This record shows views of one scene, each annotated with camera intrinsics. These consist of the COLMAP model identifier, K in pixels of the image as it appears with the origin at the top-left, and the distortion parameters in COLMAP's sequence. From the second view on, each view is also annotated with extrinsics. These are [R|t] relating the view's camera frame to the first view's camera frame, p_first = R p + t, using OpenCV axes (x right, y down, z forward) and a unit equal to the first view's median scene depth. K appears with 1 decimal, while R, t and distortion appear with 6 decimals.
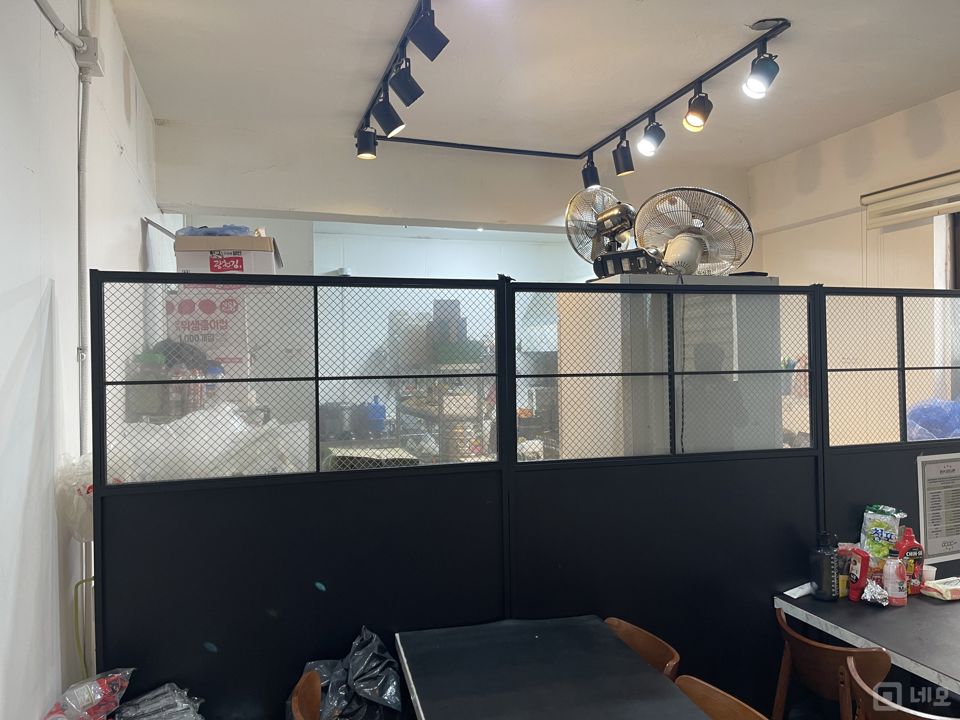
lens RADIAL K [[721.9, 0, 479.5], [0, 721.9, 354.4], [0, 0, 1]] dist [0.023266, -0.004111]
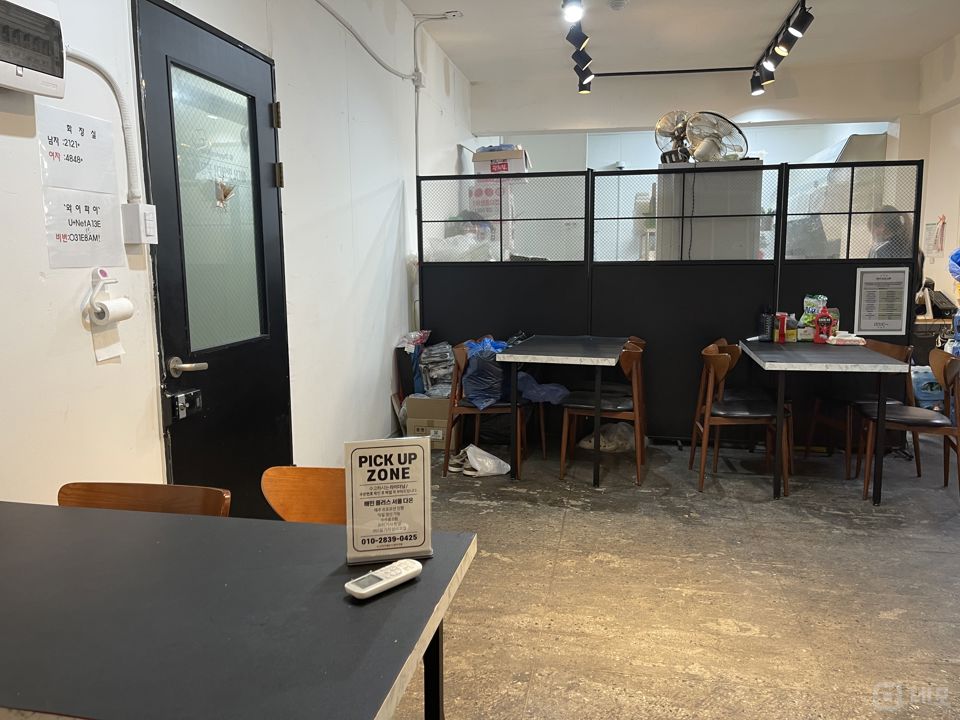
lens RADIAL K [[721.9, 0, 483.2], [0, 721.9, 359.0], [0, 0, 1]] dist [0.023266, -0.004111]
pose [[0.877787, 0.072723, -0.473499, 0.681098], [-0.000258, 0.988482, 0.151340, 0.099898], [0.479051, -0.132722, 0.867695, -0.867586]]
